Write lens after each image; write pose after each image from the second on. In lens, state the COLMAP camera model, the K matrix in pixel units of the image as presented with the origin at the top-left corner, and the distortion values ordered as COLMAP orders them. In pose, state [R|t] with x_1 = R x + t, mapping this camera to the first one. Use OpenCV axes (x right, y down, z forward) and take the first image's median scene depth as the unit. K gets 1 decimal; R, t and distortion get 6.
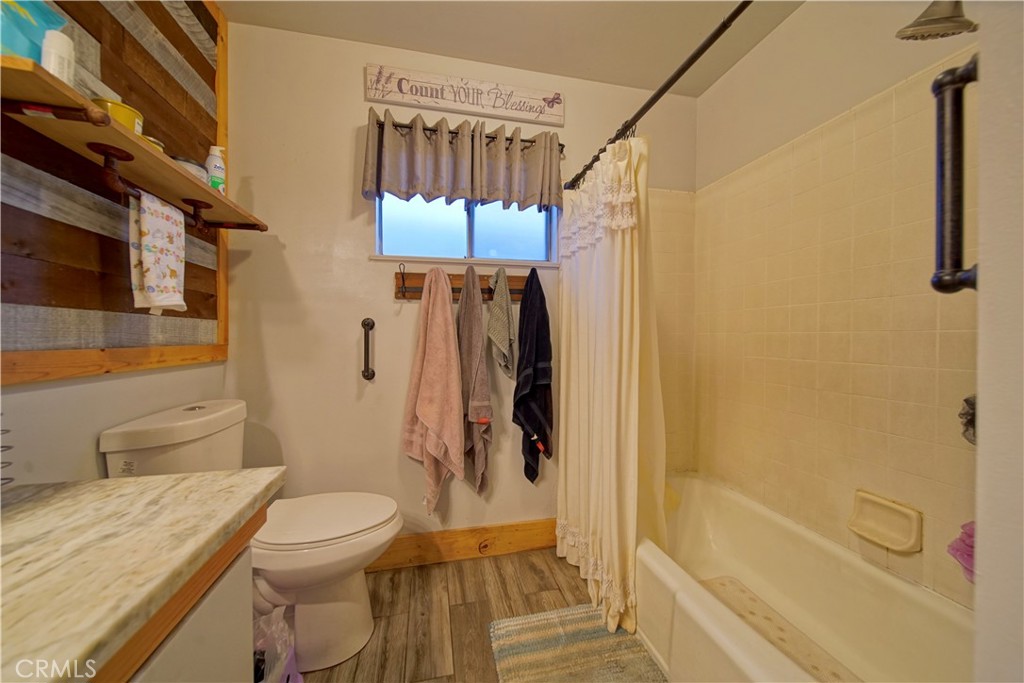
lens RADIAL K [[359.4, 0, 510.7], [0, 359.4, 342.2], [0, 0, 1]] dist [-0.003976, -0.000203]
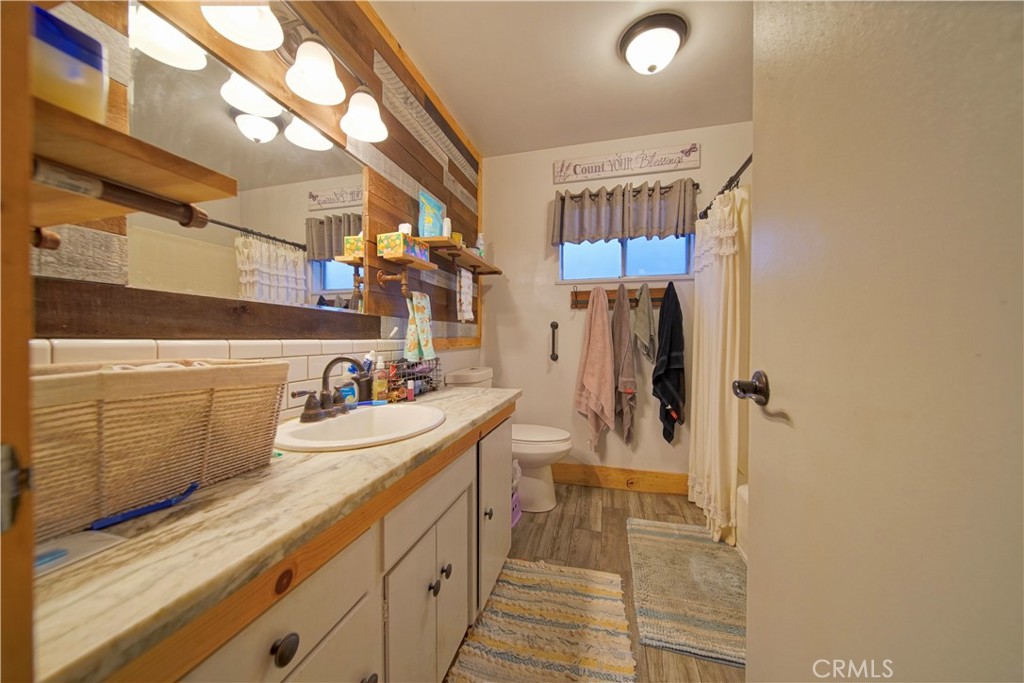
lens RADIAL K [[359.4, 0, 510.7], [0, 359.4, 343.3], [0, 0, 1]] dist [-0.003976, -0.000203]
pose [[0.884564, 0.010035, -0.466310, 0.174349], [-0.006833, 0.999940, 0.008557, 0.016924], [0.466368, -0.004383, 0.884580, -0.496064]]
